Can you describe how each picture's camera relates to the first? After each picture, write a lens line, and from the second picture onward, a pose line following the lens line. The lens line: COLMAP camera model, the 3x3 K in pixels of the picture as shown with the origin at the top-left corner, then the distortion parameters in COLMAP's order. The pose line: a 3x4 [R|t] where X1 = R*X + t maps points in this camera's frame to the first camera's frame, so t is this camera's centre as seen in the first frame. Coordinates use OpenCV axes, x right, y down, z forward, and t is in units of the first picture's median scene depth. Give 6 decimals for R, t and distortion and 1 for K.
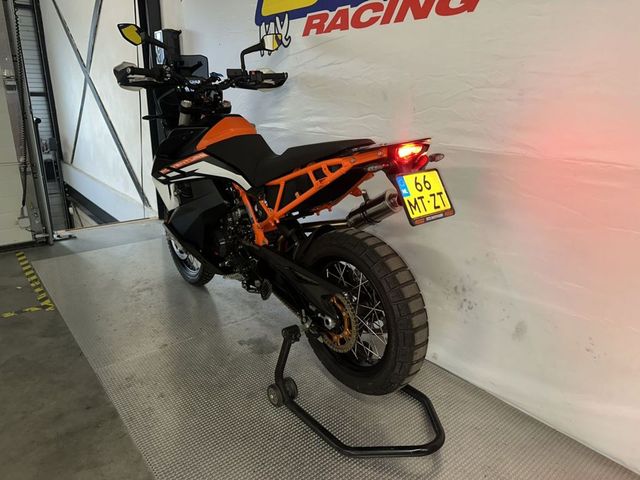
lens RADIAL K [[449.4, 0, 319.5], [0, 449.4, 230.0], [0, 0, 1]] dist [0.032460, -0.037944]
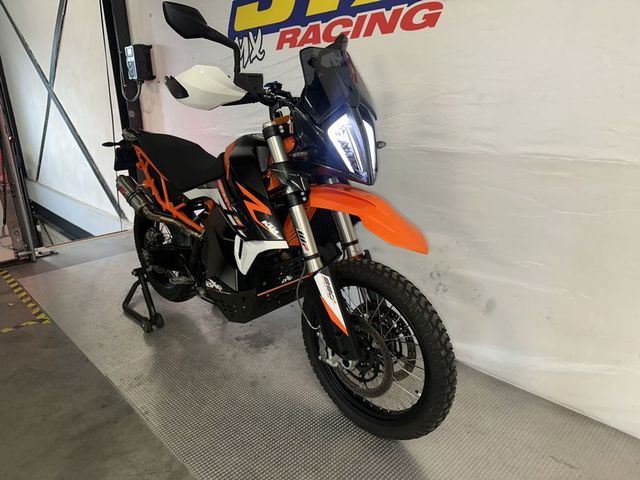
lens RADIAL K [[449.4, 0, 315.2], [0, 449.4, 238.3], [0, 0, 1]] dist [0.032460, -0.037944]
pose [[0.996179, -0.060252, 0.063229, -0.044019], [0.059584, 0.998146, 0.012392, 0.008557], [-0.063858, -0.008577, 0.997922, -0.082067]]
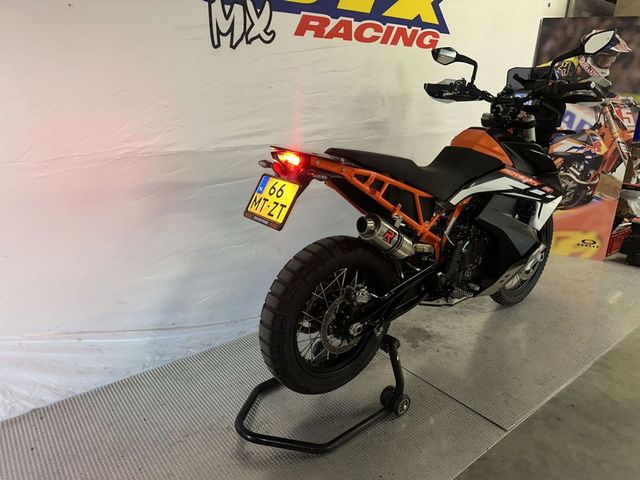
lens RADIAL K [[449.4, 0, 320.0], [0, 449.4, 240.0], [0, 0, 1]] dist [0.032460, -0.037944]
pose [[0.014776, -0.329717, 0.943964, -1.083619], [0.274312, 0.909182, 0.313275, -0.357463], [-0.961527, 0.254312, 0.103879, 1.046634]]
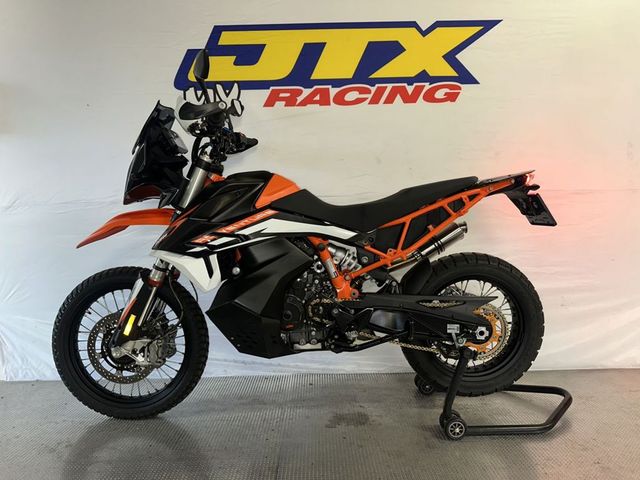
lens RADIAL K [[449.4, 0, 321.7], [0, 449.4, 239.4], [0, 0, 1]] dist [0.032460, -0.037944]
pose [[0.630861, -0.069630, 0.772765, -0.823596], [0.252793, 0.960067, -0.119865, 0.011802], [-0.733559, 0.270968, 0.623271, 0.386105]]
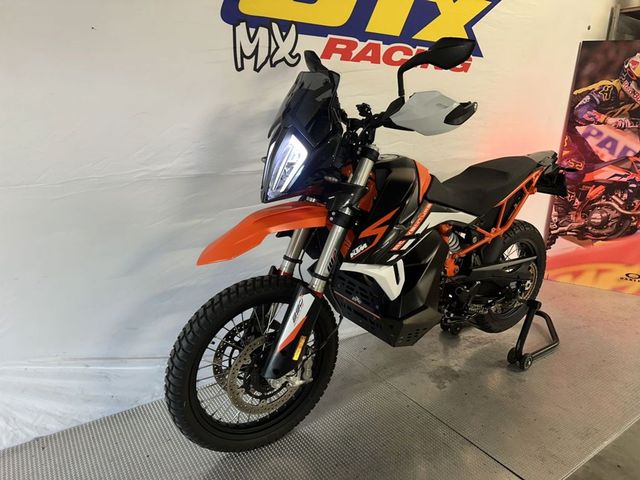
lens RADIAL K [[449.4, 0, 318.7], [0, 449.4, 234.3], [0, 0, 1]] dist [0.032460, -0.037944]
pose [[0.085973, -0.277369, 0.956909, -1.032730], [0.265697, 0.932064, 0.246296, -0.358370], [-0.960215, 0.233073, 0.153829, 1.032368]]
